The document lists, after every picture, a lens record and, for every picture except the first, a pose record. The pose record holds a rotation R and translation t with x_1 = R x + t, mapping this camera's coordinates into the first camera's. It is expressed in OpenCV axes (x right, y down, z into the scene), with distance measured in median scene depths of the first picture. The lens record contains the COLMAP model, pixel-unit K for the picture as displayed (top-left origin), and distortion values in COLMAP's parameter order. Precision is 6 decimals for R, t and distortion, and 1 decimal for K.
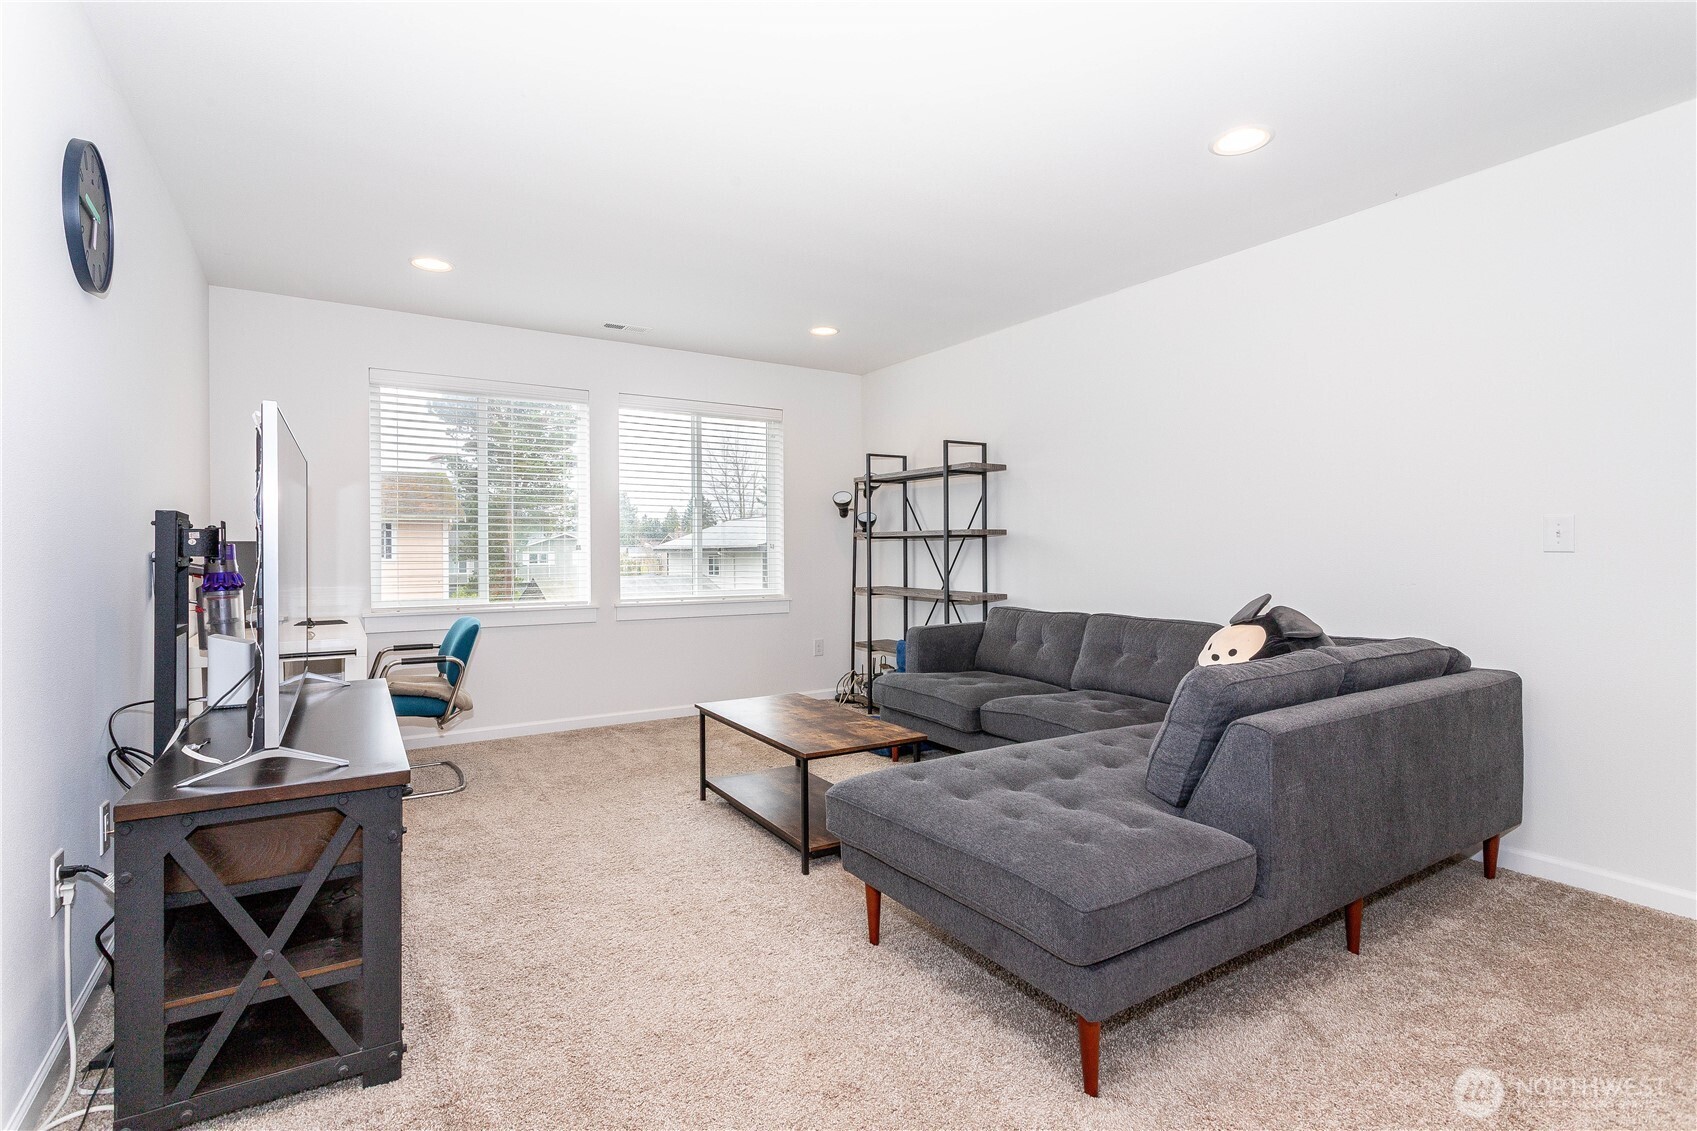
lens RADIAL K [[801.9, 0, 845.5], [0, 801.9, 555.3], [0, 0, 1]] dist [0.004073, 0.001561]
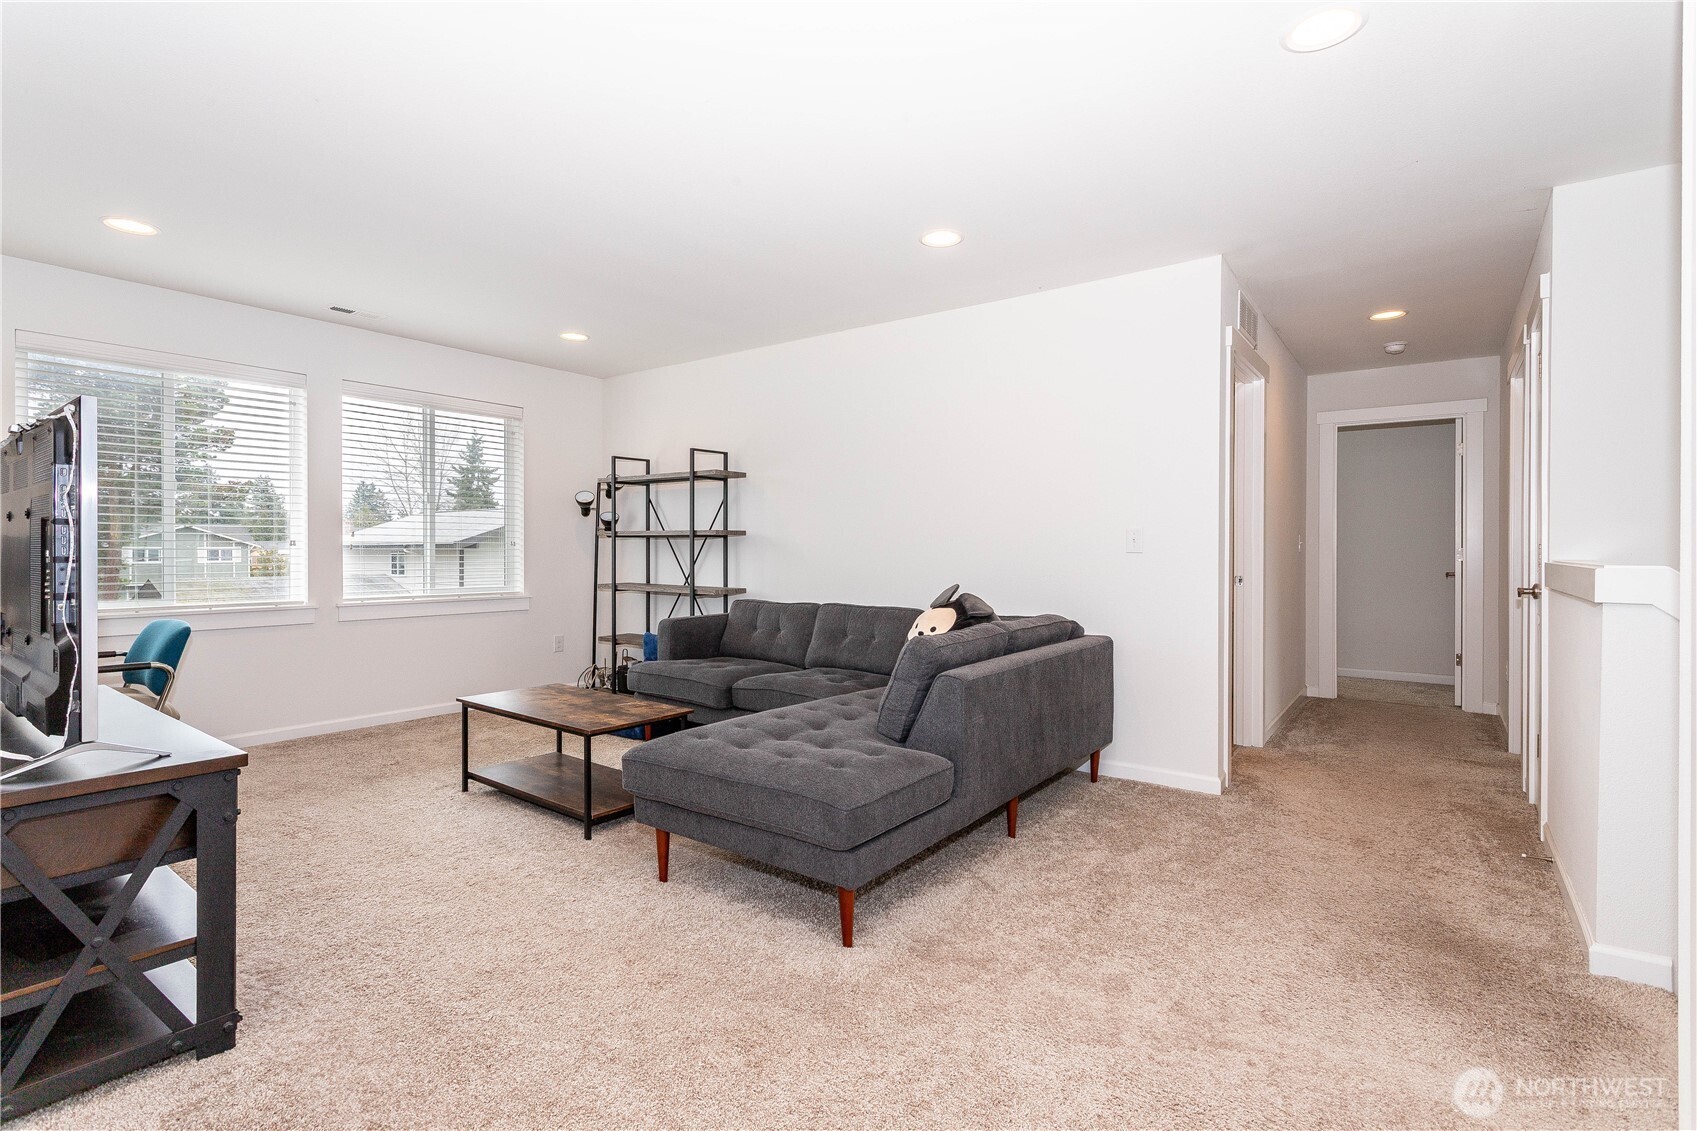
lens RADIAL K [[801.9, 0, 850.8], [0, 801.9, 559.4], [0, 0, 1]] dist [0.004073, 0.001561]
pose [[0.933463, 0.001721, 0.358669, -0.115868], [-0.004296, 0.999970, 0.006383, 0.000658], [-0.358647, -0.007499, 0.933443, -0.174937]]
